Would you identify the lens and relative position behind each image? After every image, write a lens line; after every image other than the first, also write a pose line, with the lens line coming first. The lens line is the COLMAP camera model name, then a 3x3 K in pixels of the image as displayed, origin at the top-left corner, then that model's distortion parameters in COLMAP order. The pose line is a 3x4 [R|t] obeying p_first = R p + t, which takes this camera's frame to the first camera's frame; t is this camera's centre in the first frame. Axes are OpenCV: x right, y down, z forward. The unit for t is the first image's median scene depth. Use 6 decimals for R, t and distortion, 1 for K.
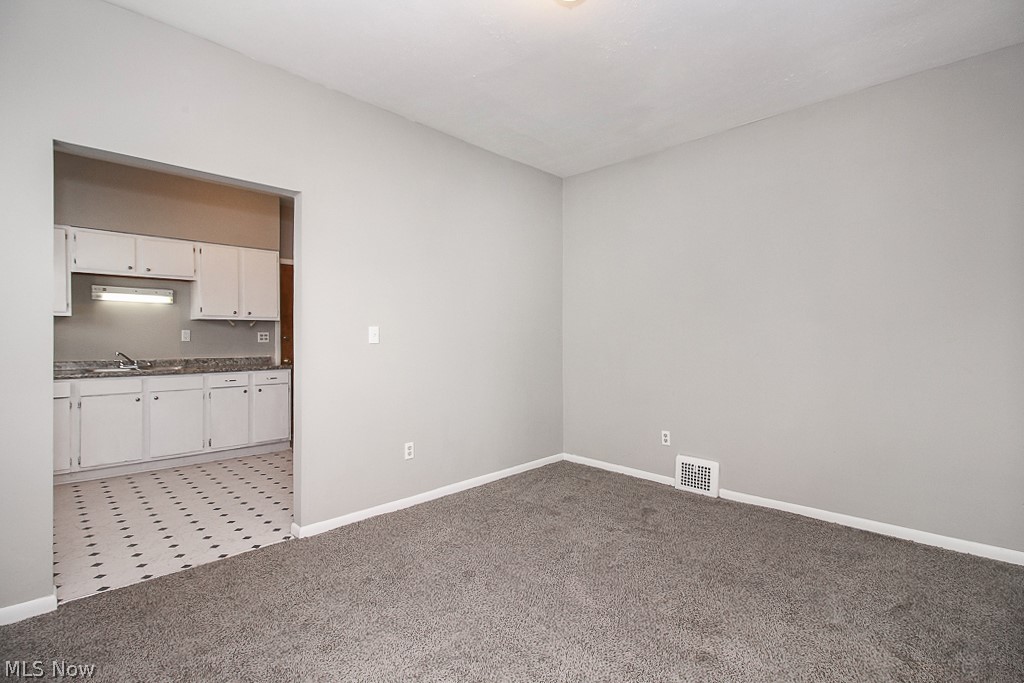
lens RADIAL K [[468.1, 0, 503.9], [0, 468.1, 333.9], [0, 0, 1]] dist [-0.009744, -0.002016]
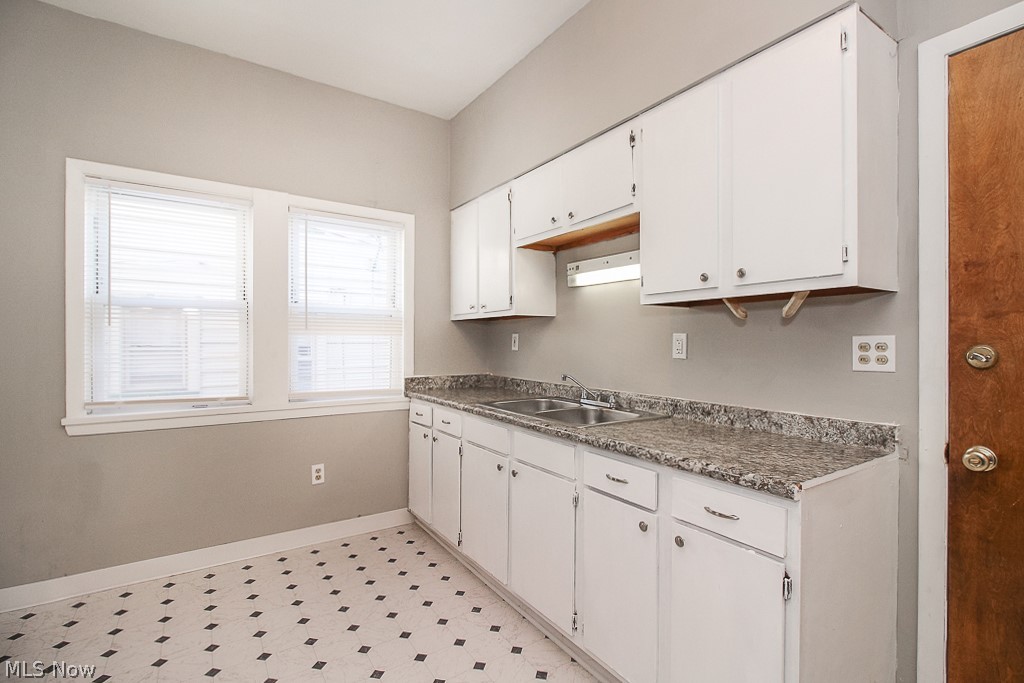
lens RADIAL K [[468.1, 0, 515.7], [0, 468.1, 345.7], [0, 0, 1]] dist [-0.009744, -0.002016]
pose [[-0.151580, -0.000502, -0.988445, -0.228577], [-0.009527, 0.999954, 0.000953, 0.004585], [0.988399, 0.009561, -0.151578, 0.922673]]
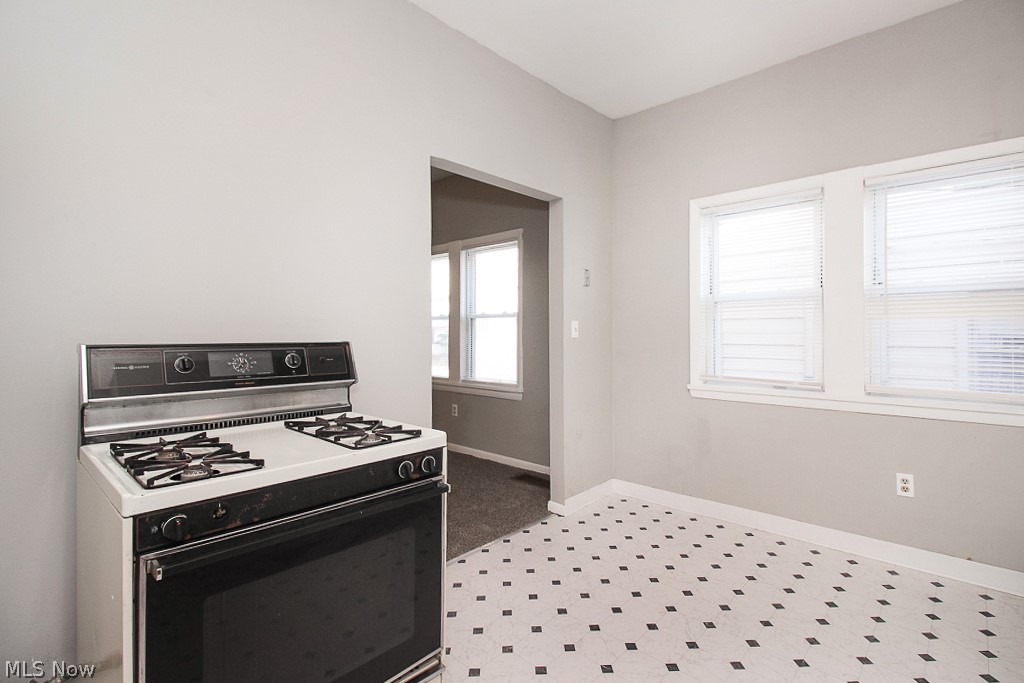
lens RADIAL K [[468.1, 0, 517.8], [0, 468.1, 334.3], [0, 0, 1]] dist [-0.009744, -0.002016]
pose [[-0.997396, -0.001246, -0.072111, -0.260326], [-0.001943, 0.999952, 0.009604, 0.004756], [0.072096, 0.009719, -0.997350, 0.964022]]
